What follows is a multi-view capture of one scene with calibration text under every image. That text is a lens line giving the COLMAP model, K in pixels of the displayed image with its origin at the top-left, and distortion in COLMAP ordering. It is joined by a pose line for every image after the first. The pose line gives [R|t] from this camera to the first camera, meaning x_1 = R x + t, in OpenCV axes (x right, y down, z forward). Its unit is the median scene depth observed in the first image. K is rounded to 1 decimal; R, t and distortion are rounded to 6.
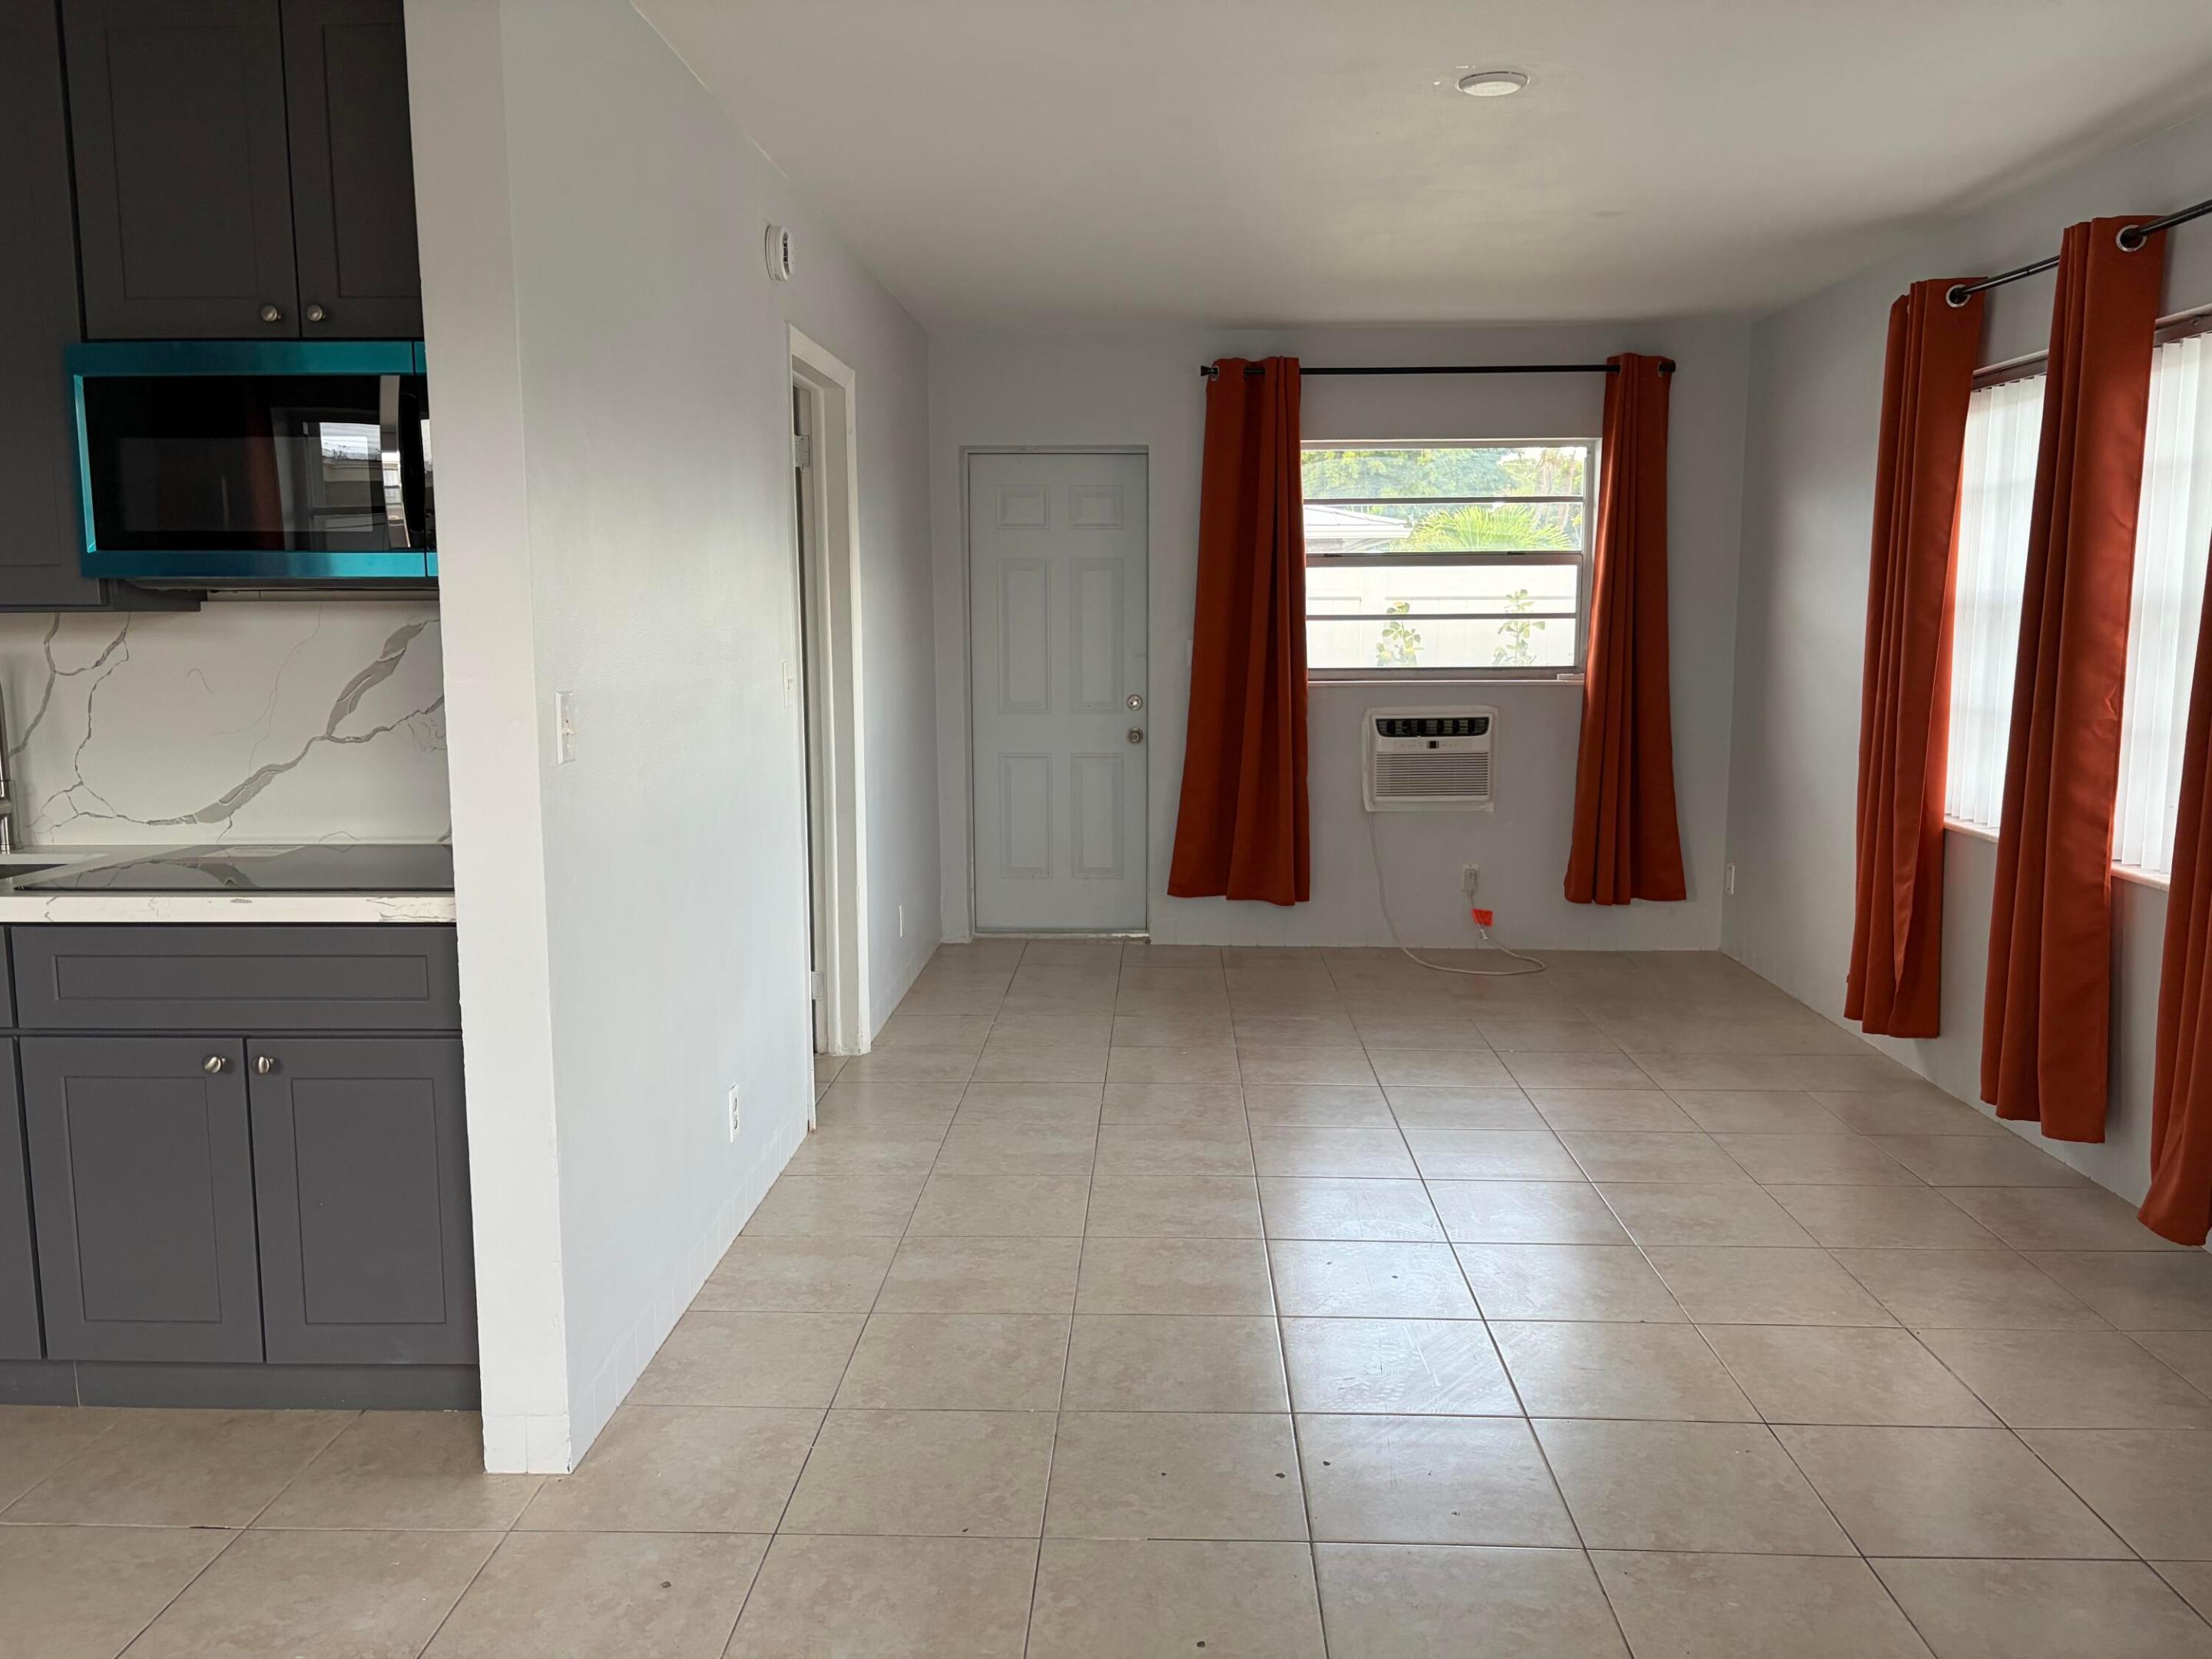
lens RADIAL K [[1669.2, 0, 1114.5], [0, 1669.2, 833.6], [0, 0, 1]] dist [0.050069, -0.055713]
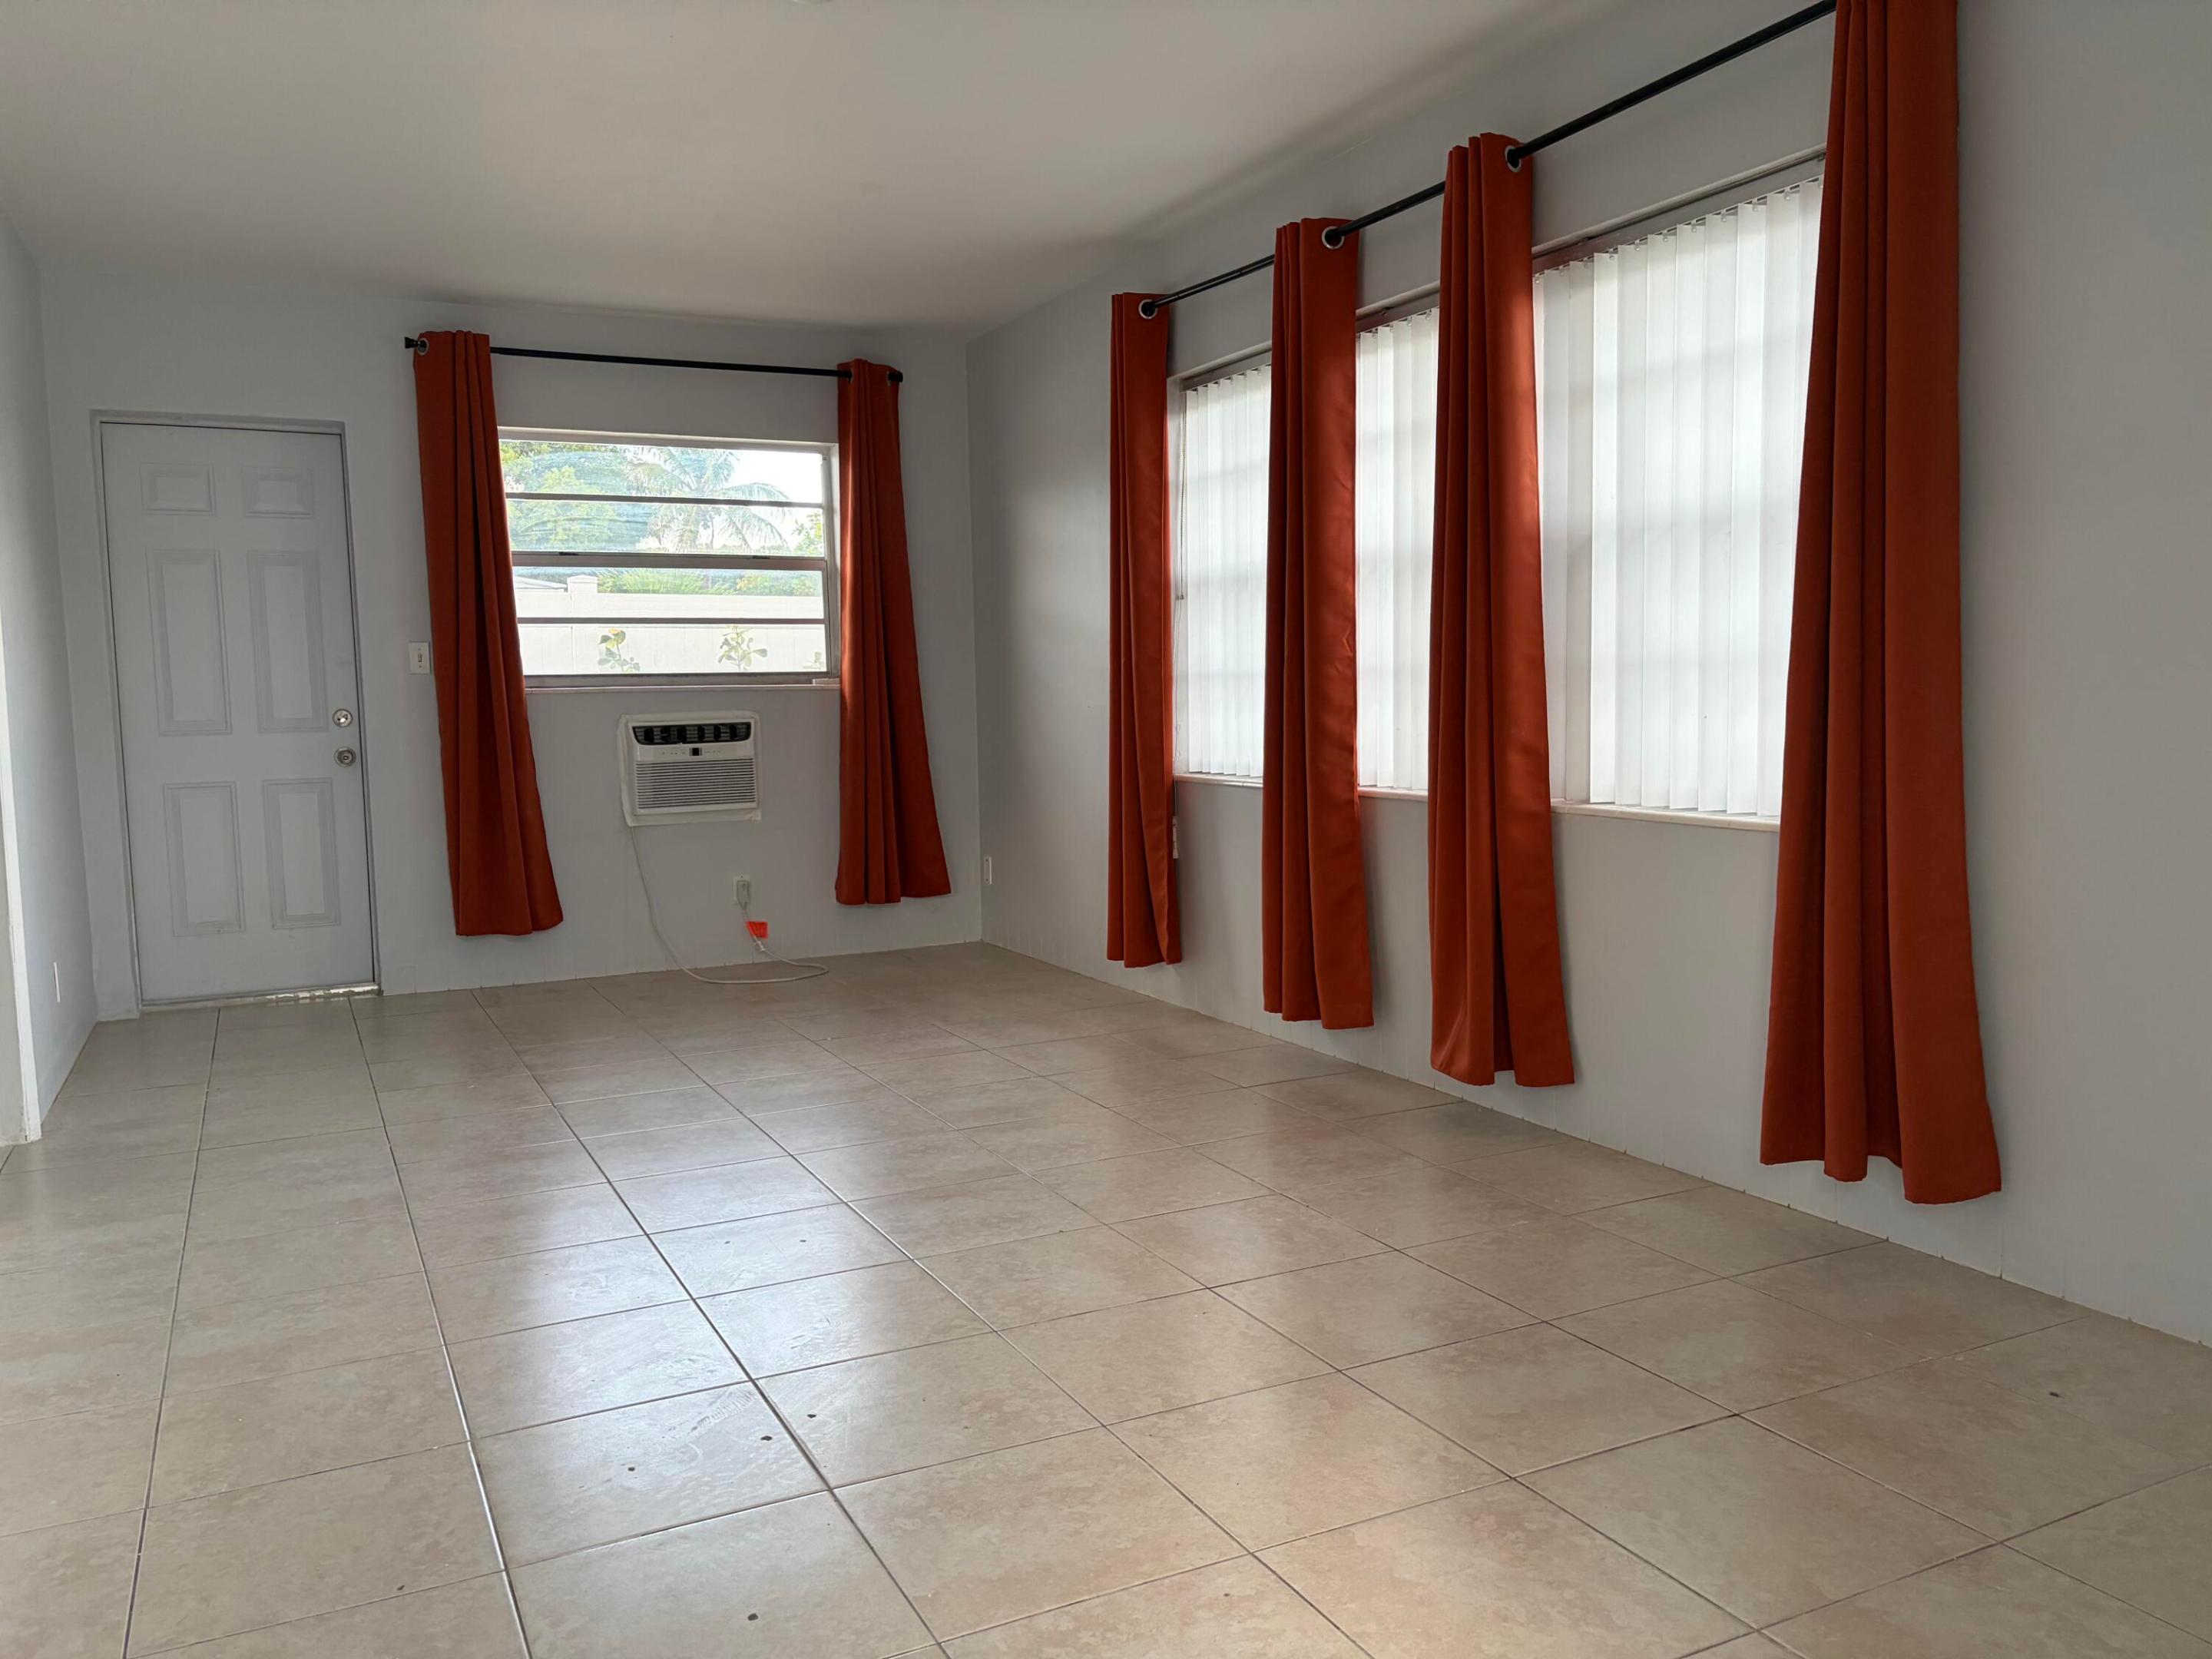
lens RADIAL K [[1669.2, 0, 1111.0], [0, 1669.2, 834.3], [0, 0, 1]] dist [0.050069, -0.055713]
pose [[0.878634, -0.058263, 0.473927, -0.099936], [0.083267, 0.996016, -0.031925, 0.077204], [-0.470179, 0.067513, 0.879985, 0.083330]]
